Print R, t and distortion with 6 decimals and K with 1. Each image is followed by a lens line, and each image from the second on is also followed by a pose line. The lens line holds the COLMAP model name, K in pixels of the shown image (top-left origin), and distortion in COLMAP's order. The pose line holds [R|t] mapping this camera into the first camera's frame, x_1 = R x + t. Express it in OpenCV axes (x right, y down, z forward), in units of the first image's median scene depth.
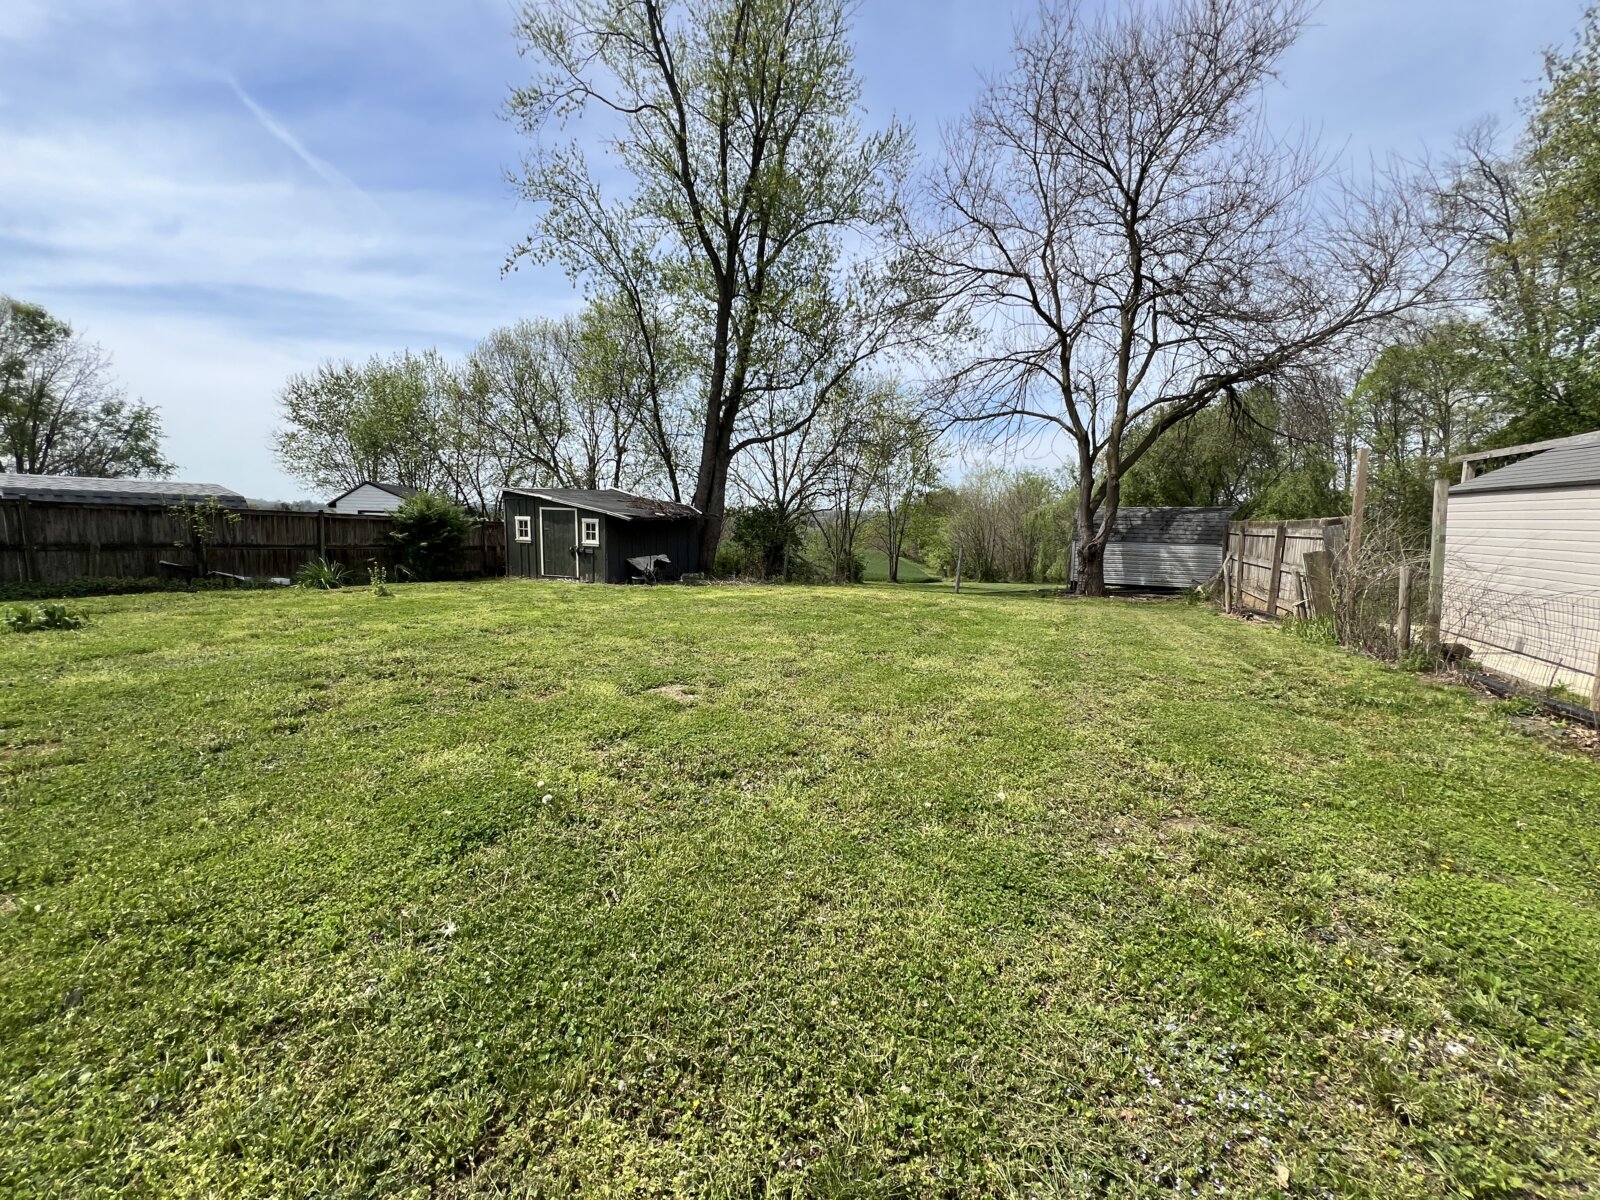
lens RADIAL K [[643.3, 0, 800.0], [0, 643.3, 600.0], [0, 0, 1]] dist [-0.001456, -0.000173]
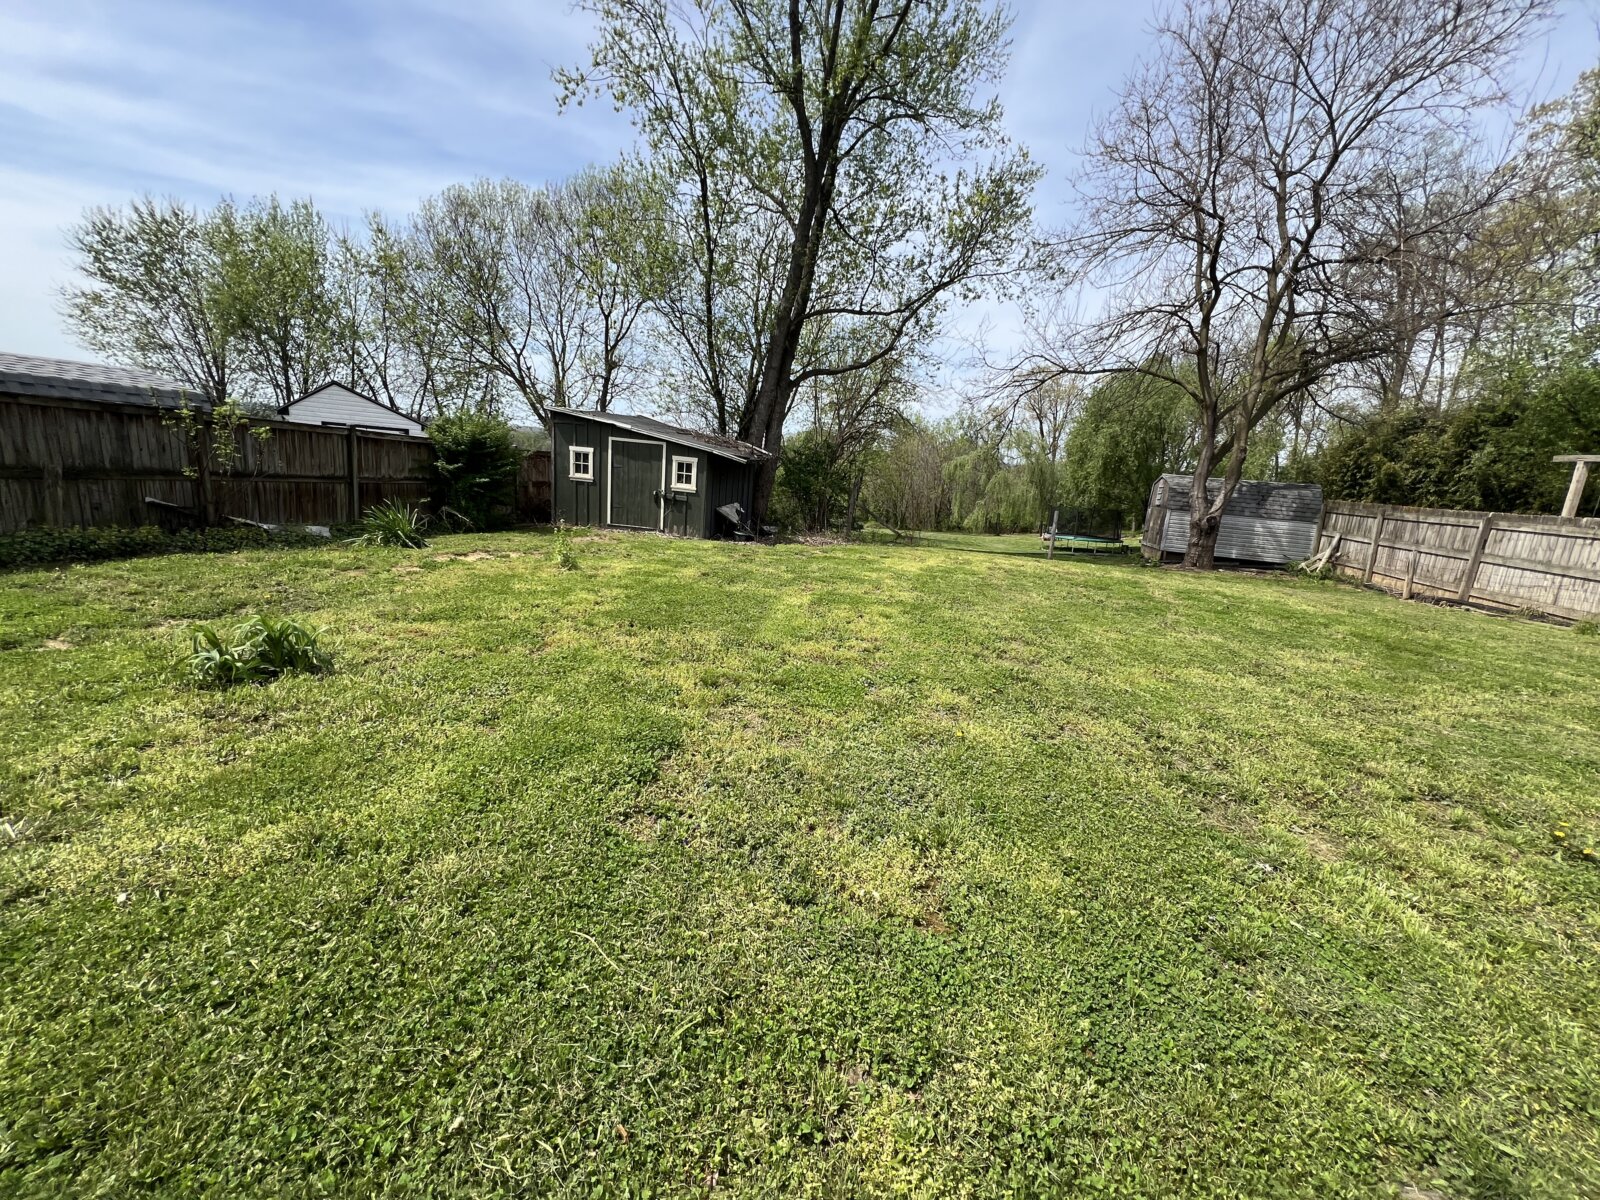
lens RADIAL K [[643.3, 0, 800.0], [0, 643.3, 600.0], [0, 0, 1]] dist [-0.001456, -0.000173]
pose [[0.972176, 0.011770, 0.233956, -0.362697], [-0.035192, 0.994741, 0.096192, -0.030948], [-0.231594, -0.101749, 0.967477, 0.174091]]
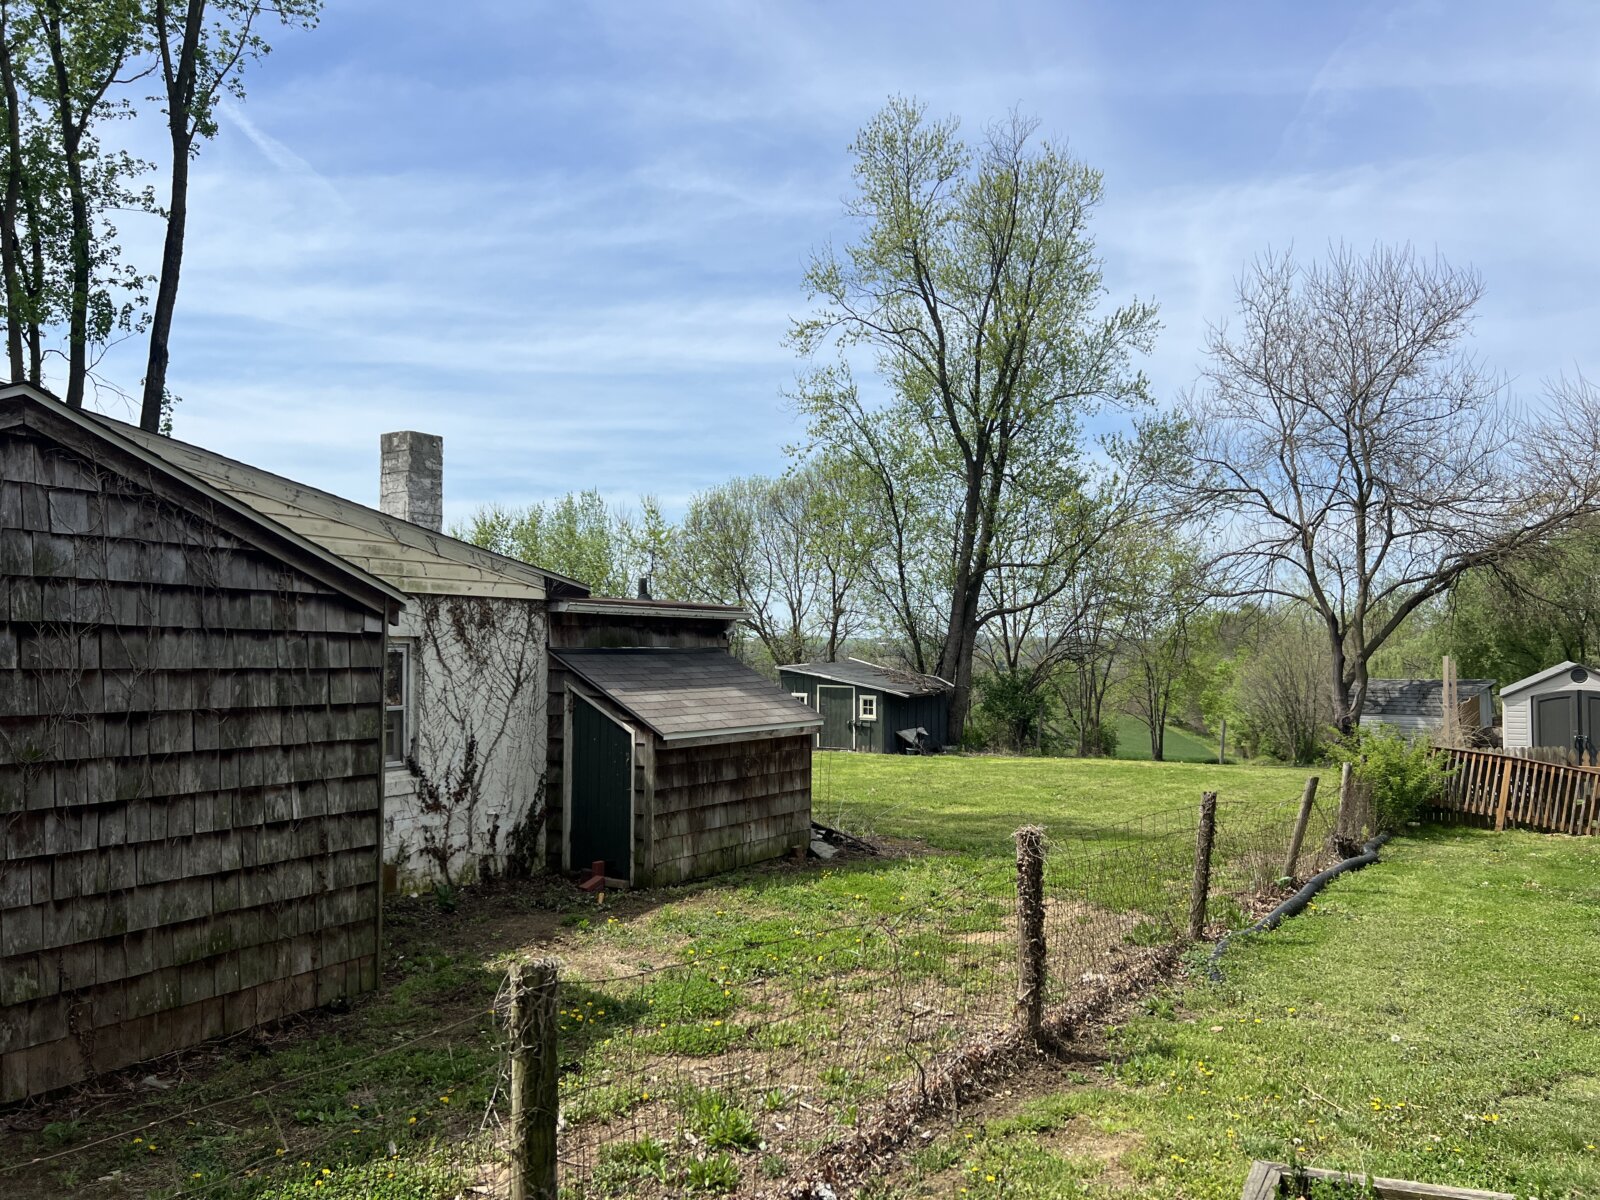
lens RADIAL K [[1186.6, 0, 800.0], [0, 1186.6, 600.0], [0, 0, 1]] dist [0.029983, -0.002191]
pose [[0.989366, -0.021955, -0.143778, -0.141608], [-0.003182, 0.985038, -0.172310, 0.061982], [0.145409, 0.170935, 0.974493, -1.003485]]
